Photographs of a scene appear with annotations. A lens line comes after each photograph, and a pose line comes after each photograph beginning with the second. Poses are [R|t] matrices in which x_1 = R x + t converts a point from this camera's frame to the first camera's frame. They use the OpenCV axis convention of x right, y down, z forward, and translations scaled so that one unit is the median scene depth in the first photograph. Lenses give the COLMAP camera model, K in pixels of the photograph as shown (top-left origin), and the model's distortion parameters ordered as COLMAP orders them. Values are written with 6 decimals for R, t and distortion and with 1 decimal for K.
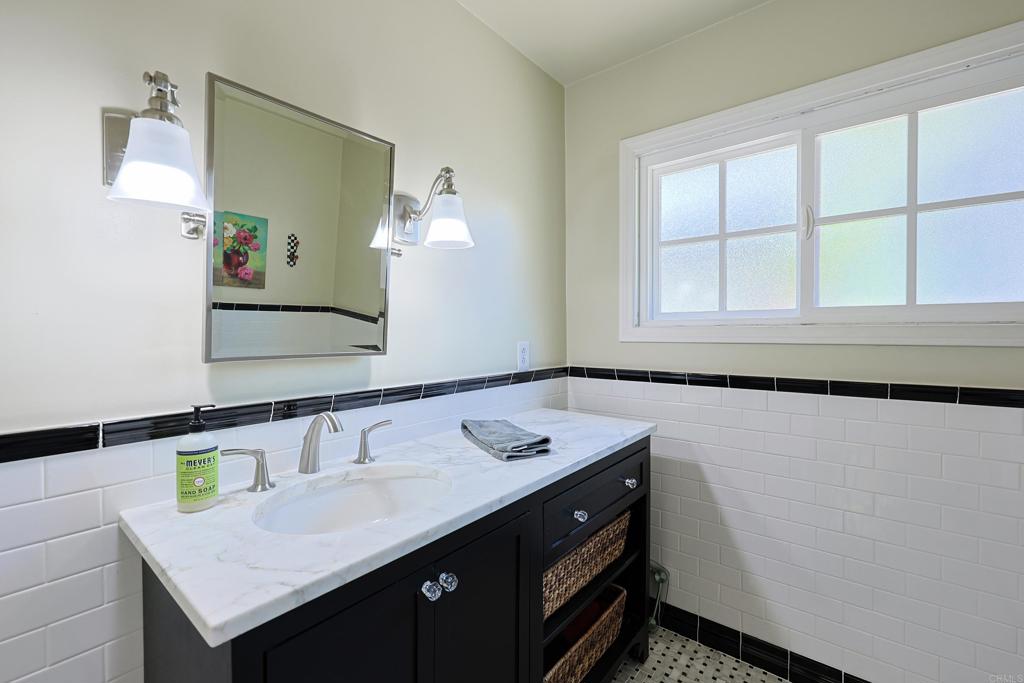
lens RADIAL K [[439.1, 0, 506.4], [0, 439.1, 338.8], [0, 0, 1]] dist [-0.000976, -0.000020]
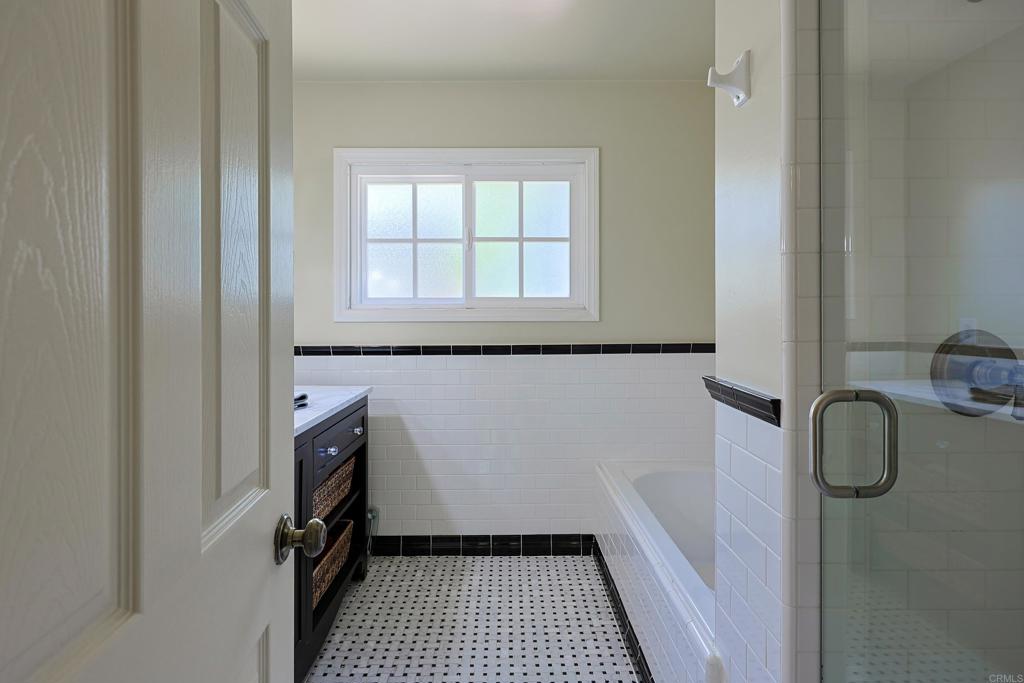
lens RADIAL K [[525.9, 0, 511.3], [0, 525.9, 336.0], [0, 0, 1]] dist [-0.001364, -0.000403]
pose [[0.764573, -0.020174, 0.644221, -0.320175], [0.009638, 0.999756, 0.019869, 0.023748], [-0.644465, -0.008983, 0.764581, -0.408466]]
